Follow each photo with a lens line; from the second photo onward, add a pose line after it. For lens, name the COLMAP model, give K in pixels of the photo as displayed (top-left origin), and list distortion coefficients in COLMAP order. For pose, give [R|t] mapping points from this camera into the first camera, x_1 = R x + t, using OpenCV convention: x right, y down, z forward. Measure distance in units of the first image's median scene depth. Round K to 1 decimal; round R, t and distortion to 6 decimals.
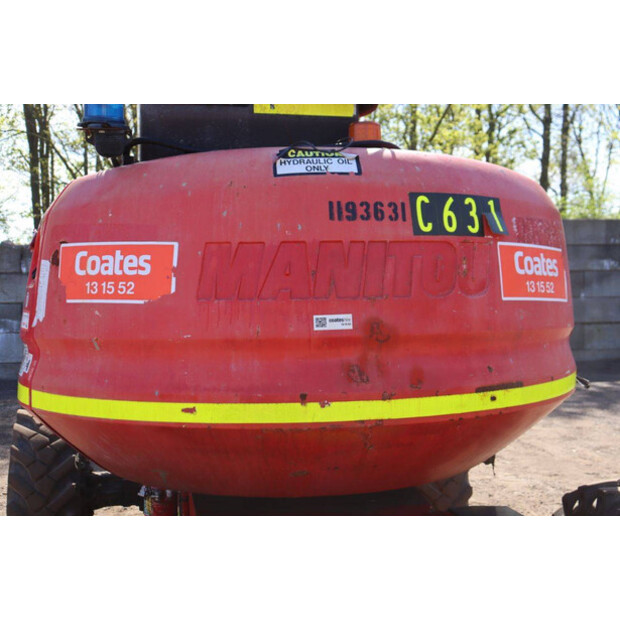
lens RADIAL K [[862.8, 0, 308.5], [0, 862.8, 308.7], [0, 0, 1]] dist [0.139002, 0.000000]
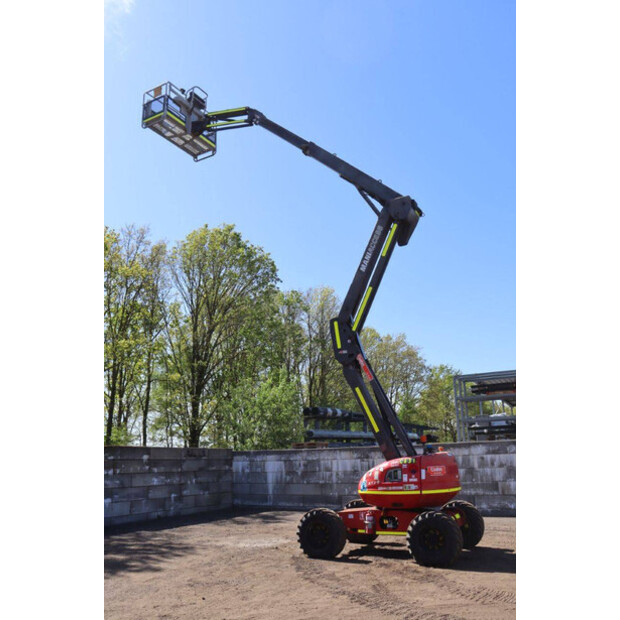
lens RADIAL K [[559.7, 0, 302.6], [0, 559.7, 305.7], [0, 0, 1]] dist [-0.138614, 0.154048]
pose [[0.637622, 0.196175, 0.744952, -4.461054], [0.055932, 0.952690, -0.298754, -0.045334], [-0.768316, 0.232159, 0.596484, -1.090653]]
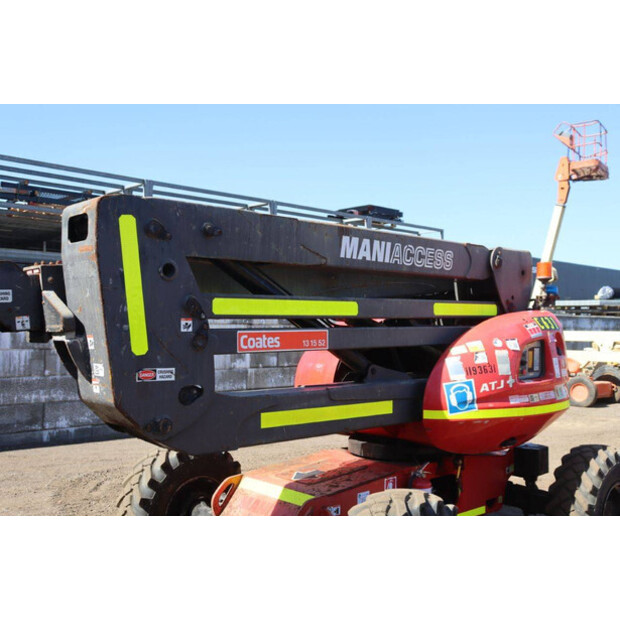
lens RADIAL K [[683.0, 0, 310.0], [0, 683.0, 308.6], [0, 0, 1]] dist [-0.024512, 0.000000]
pose [[-0.518964, 0.028942, 0.854306, -1.739937], [0.038007, 0.999219, -0.010762, -0.184558], [-0.853951, 0.026885, -0.519659, 2.877842]]
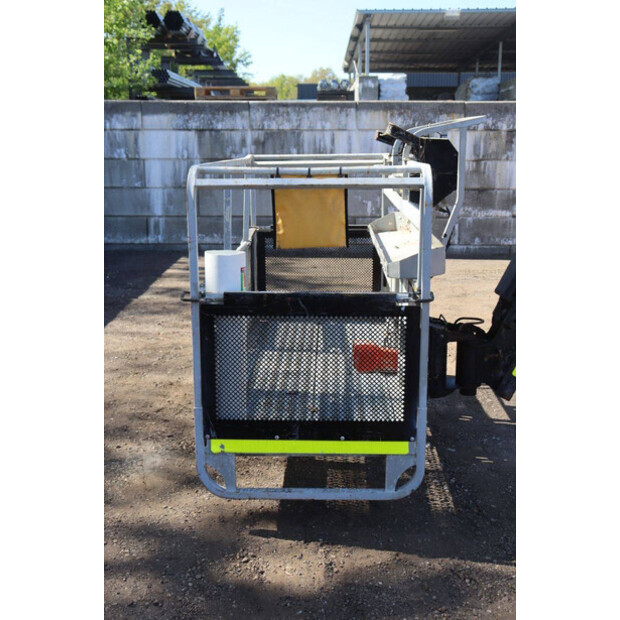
lens RADIAL K [[761.1, 0, 308.1], [0, 761.1, 315.7], [0, 0, 1]] dist [0.016452, 0.000000]
pose [[0.197047, -0.204377, 0.958855, -2.186753], [0.043134, 0.978890, 0.199784, -0.135803], [-0.979445, 0.001992, 0.201703, 3.326672]]
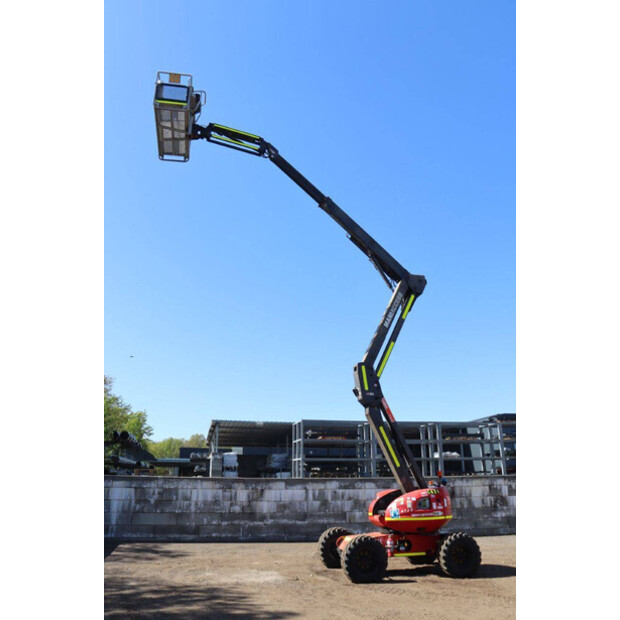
lens RADIAL K [[510.3, 0, 307.4], [0, 510.3, 303.5], [0, 0, 1]] dist [-0.169068, 0.150547]
pose [[-0.028006, 0.347022, 0.937439, -5.527558], [0.050989, 0.937082, -0.345367, -0.249160], [-0.998306, 0.038127, -0.043938, 2.582206]]
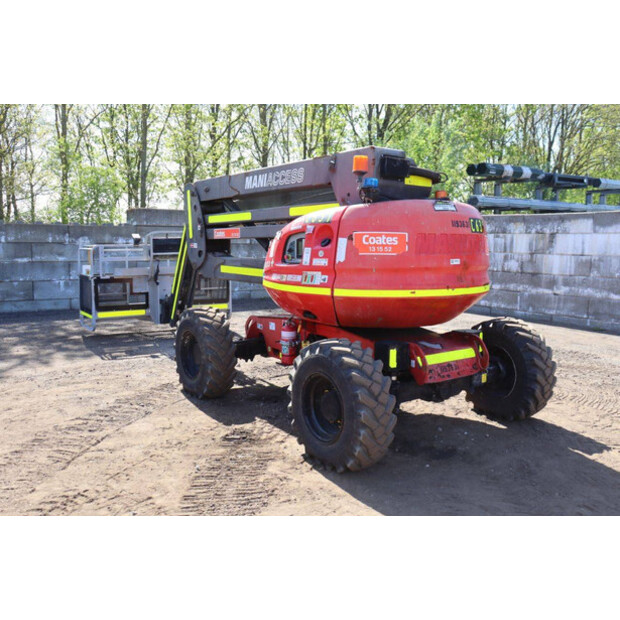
lens RADIAL K [[575.9, 0, 312.5], [0, 575.9, 308.2], [0, 0, 1]] dist [-0.055815, 0.000000]
pose [[0.909654, -0.031809, 0.414147, -1.191898], [0.003231, 0.997575, 0.069522, 0.035491], [-0.415354, -0.061902, 0.907551, -0.565367]]
